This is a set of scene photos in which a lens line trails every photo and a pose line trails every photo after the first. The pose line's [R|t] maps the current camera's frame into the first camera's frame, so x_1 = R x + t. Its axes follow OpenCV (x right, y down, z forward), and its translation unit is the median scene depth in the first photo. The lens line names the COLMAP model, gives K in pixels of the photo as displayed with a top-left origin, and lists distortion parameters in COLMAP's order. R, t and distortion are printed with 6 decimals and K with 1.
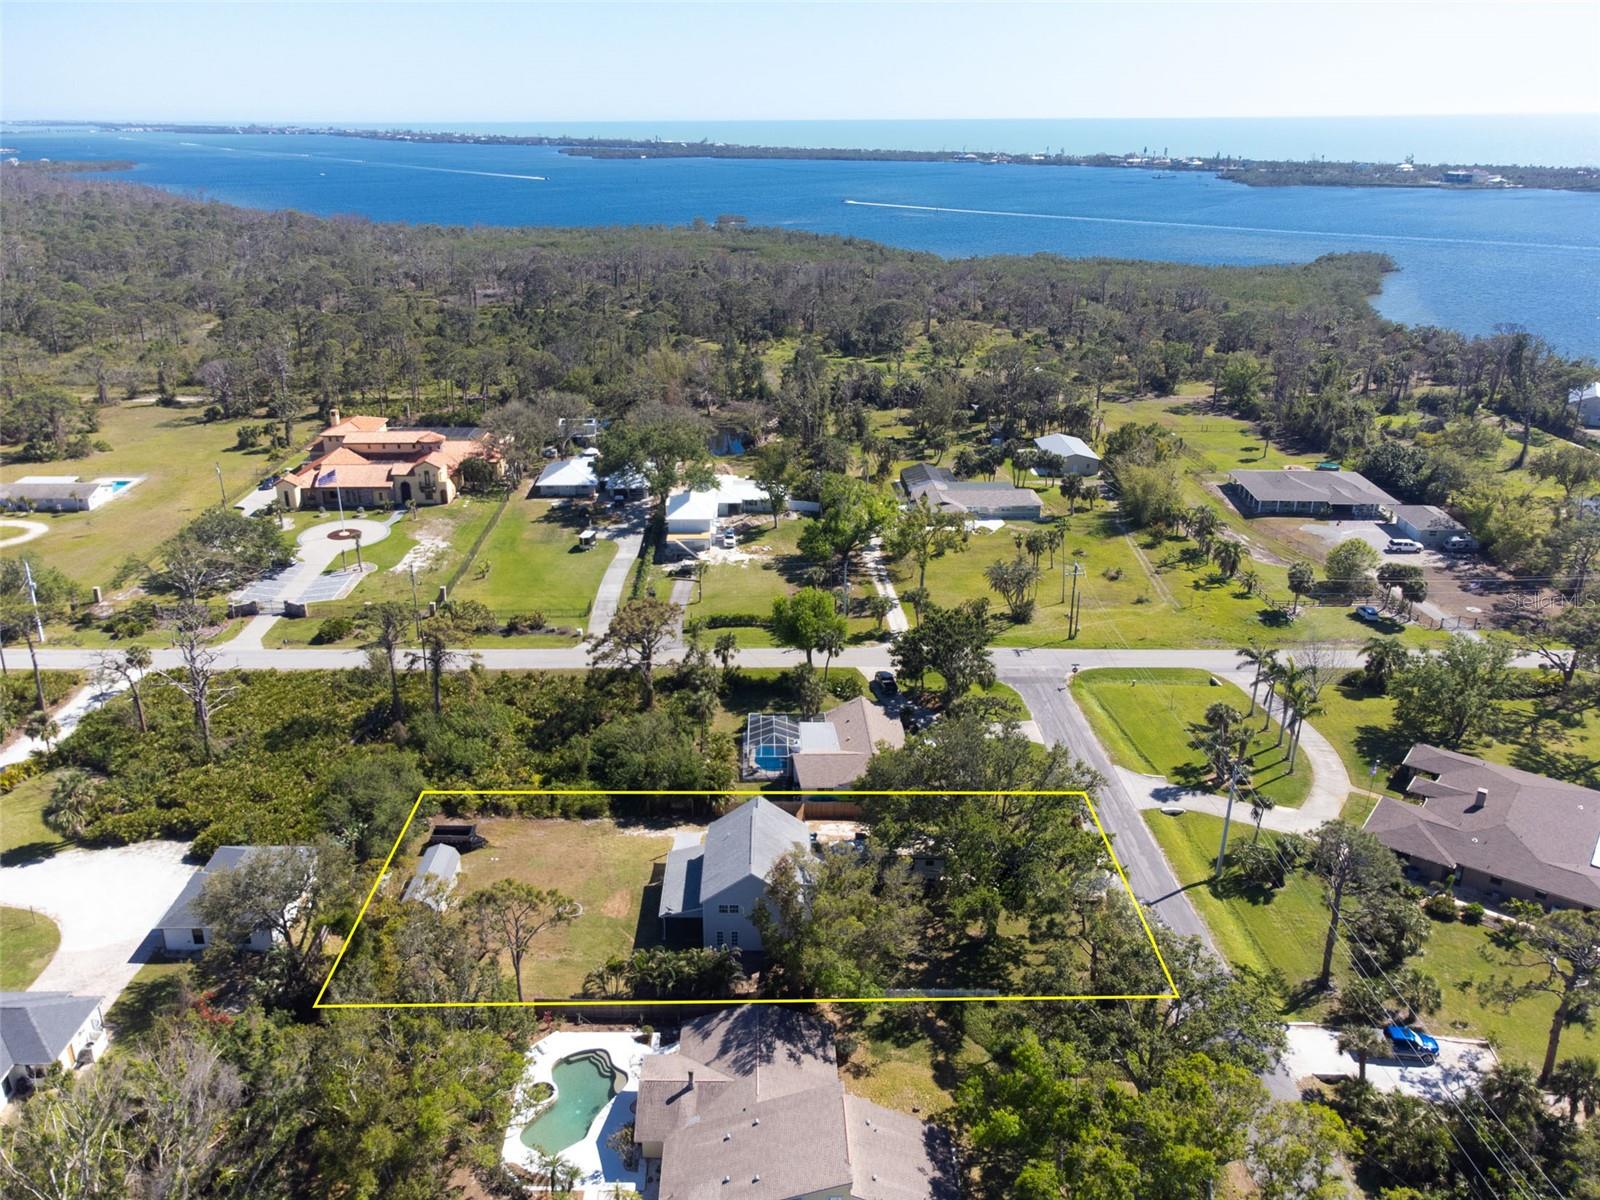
lens RADIAL K [[1240.7, 0, 777.0], [0, 1240.7, 602.3], [0, 0, 1]] dist [0.022184, 0.001430]
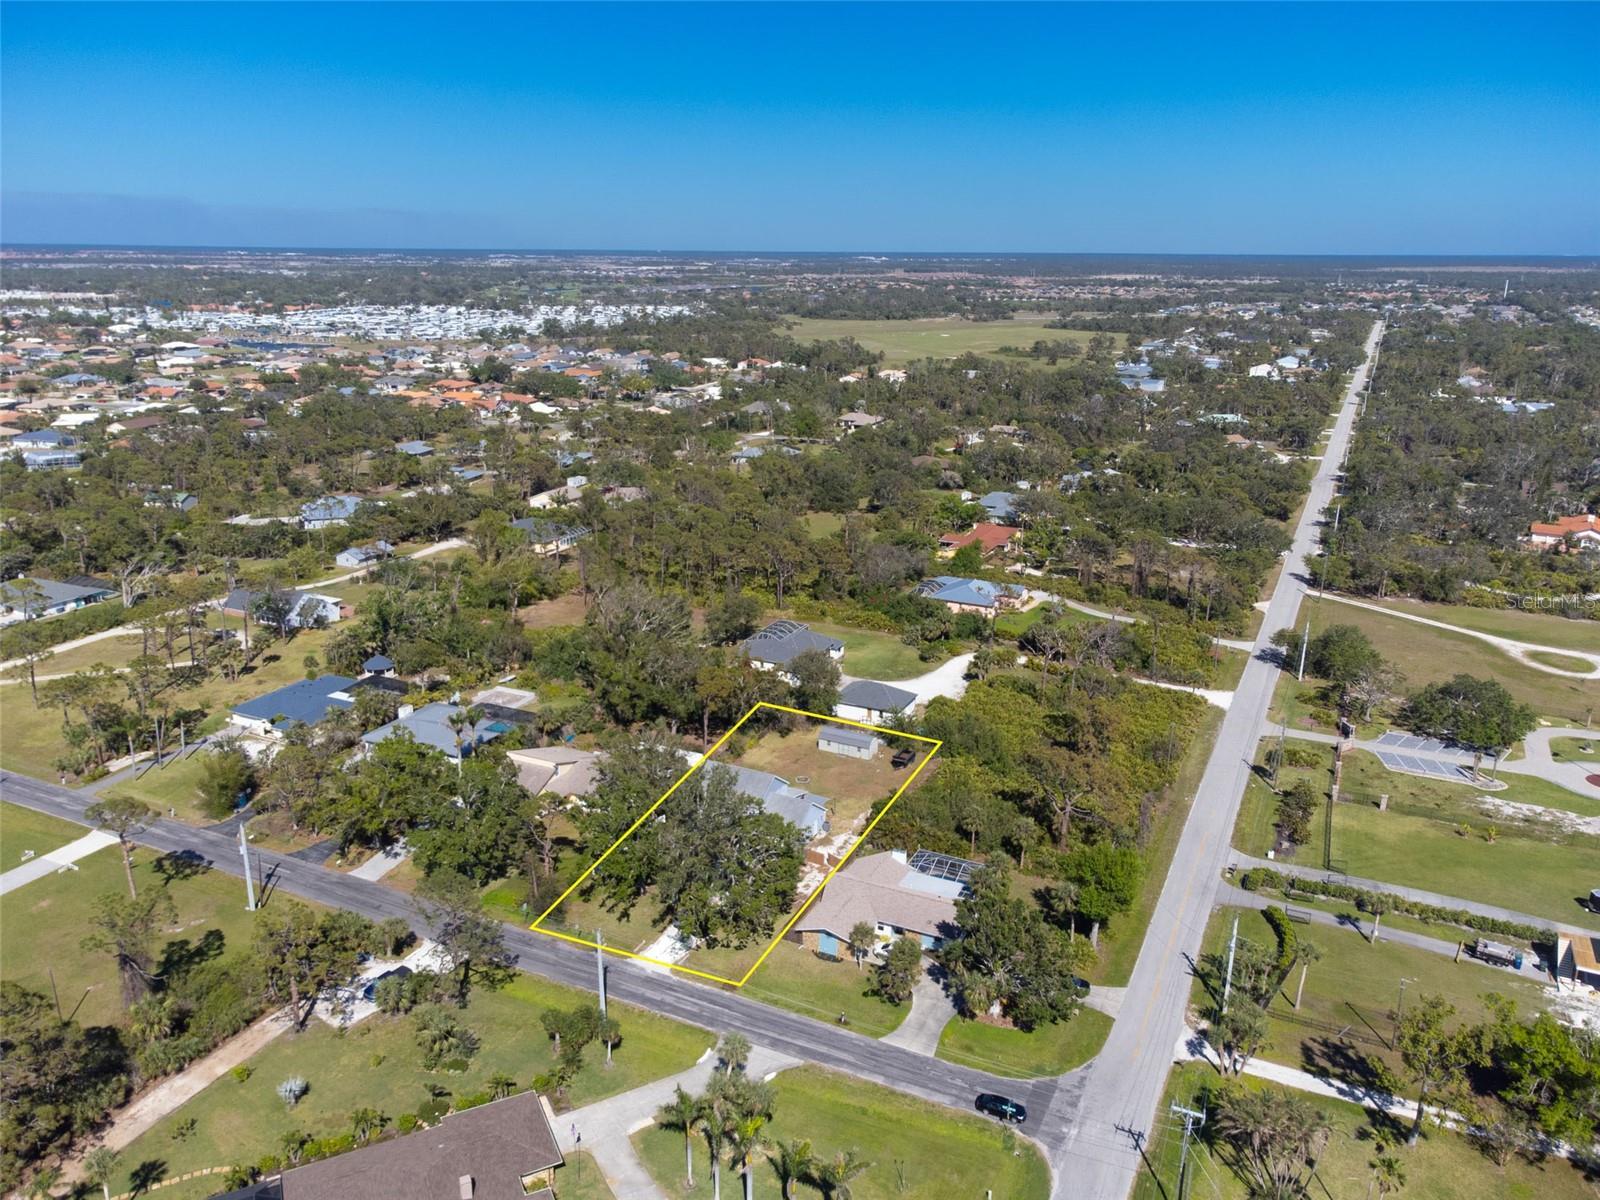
lens RADIAL K [[1240.7, 0, 777.0], [0, 1240.7, 602.3], [0, 0, 1]] dist [0.022184, 0.001430]
pose [[-0.460728, 0.248548, -0.852029, 0.786579], [-0.333223, 0.841319, 0.425611, -0.421084], [0.822613, 0.480007, -0.304798, 0.903188]]
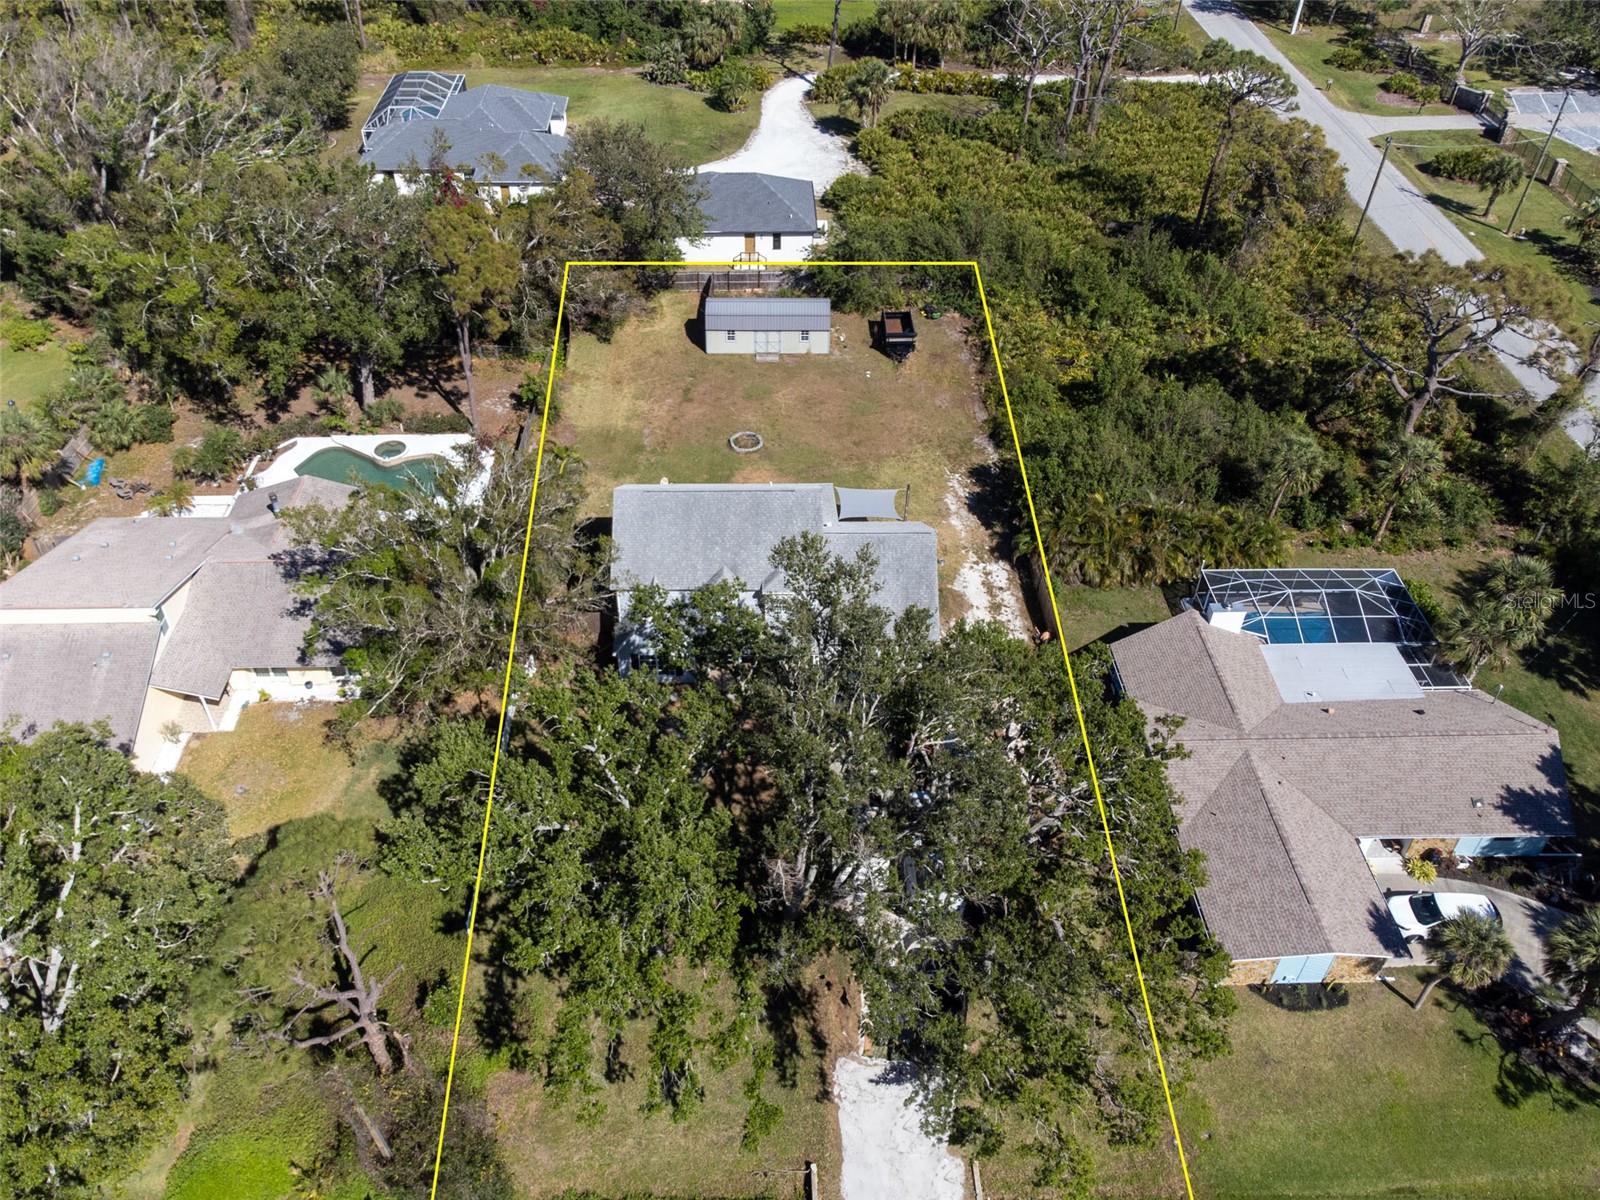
lens RADIAL K [[1240.7, 0, 777.0], [0, 1240.7, 602.3], [0, 0, 1]] dist [0.022184, 0.001430]
pose [[0.016573, 0.657008, -0.753702, 0.282424], [-0.371359, 0.703929, 0.605455, -0.080315], [0.928342, 0.269859, 0.255652, 0.568829]]
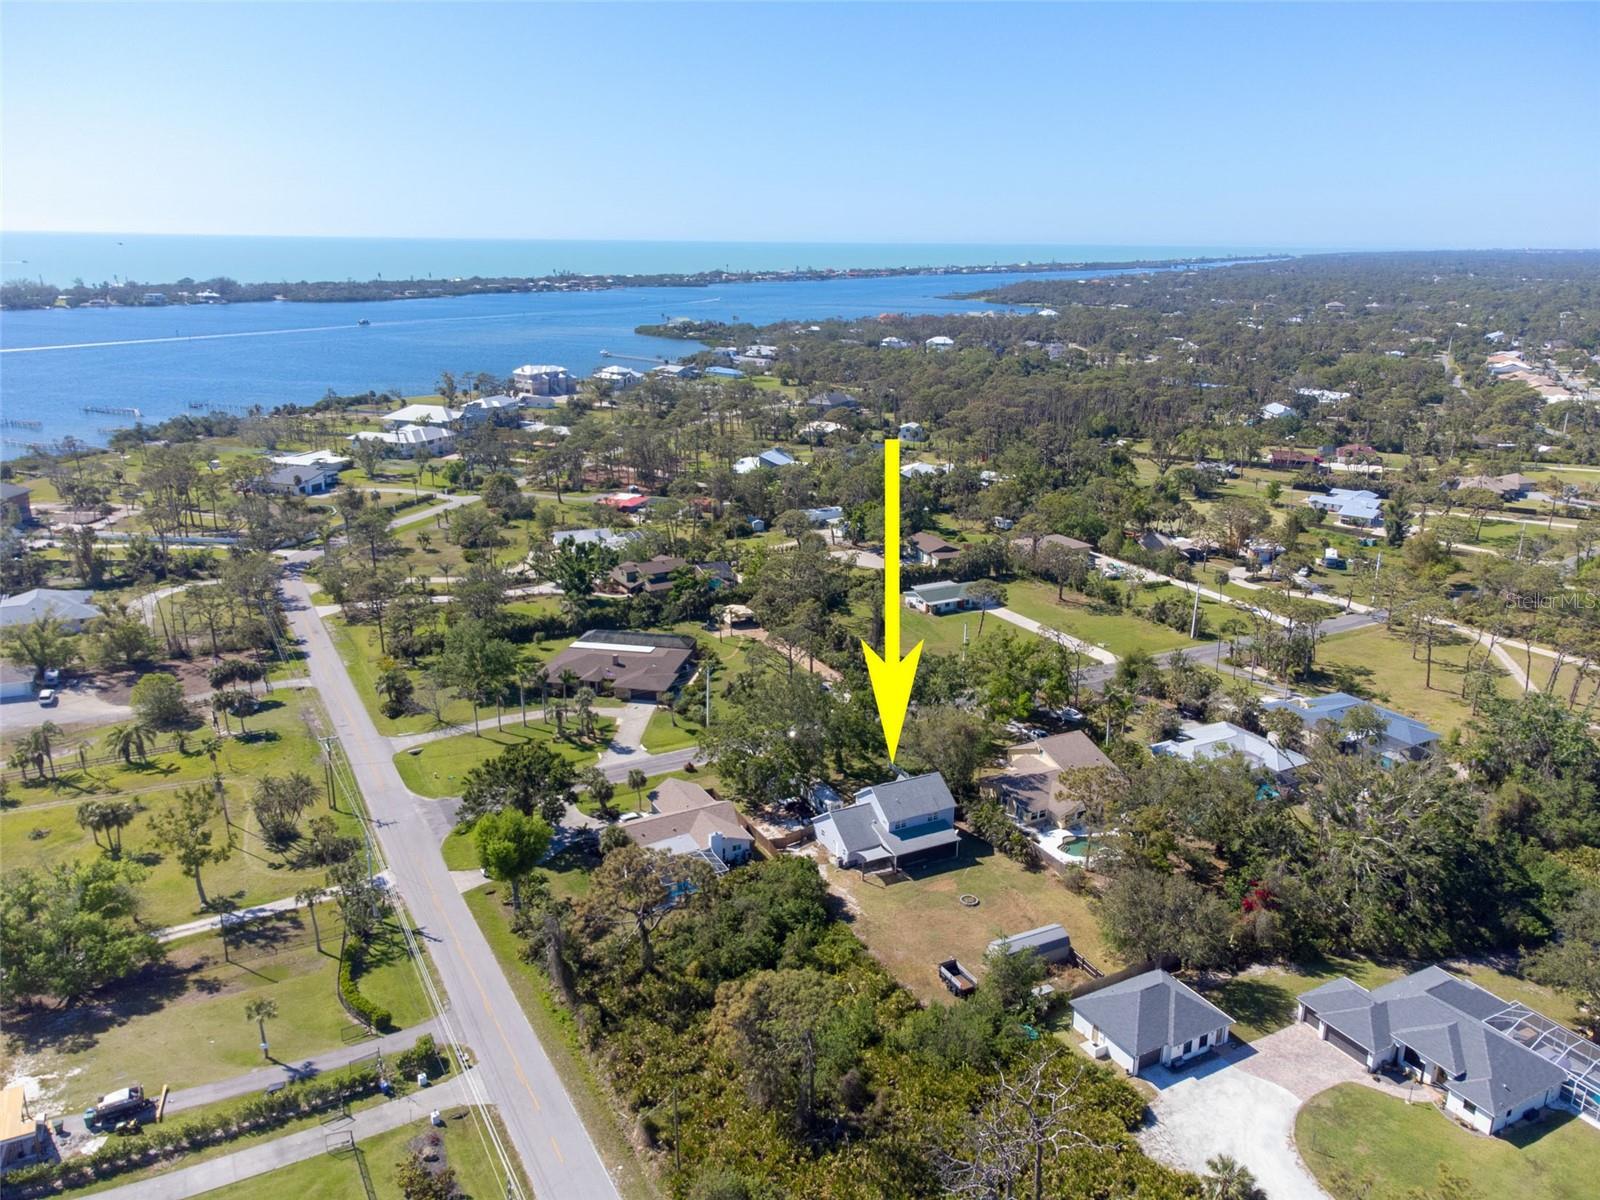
lens RADIAL K [[1240.7, 0, 777.0], [0, 1240.7, 602.3], [0, 0, 1]] dist [0.022184, 0.001430]
pose [[-0.425588, -0.271927, 0.863094, -0.739366], [0.342999, 0.834137, 0.431935, -0.424777], [-0.837393, 0.479867, -0.261728, 0.906869]]
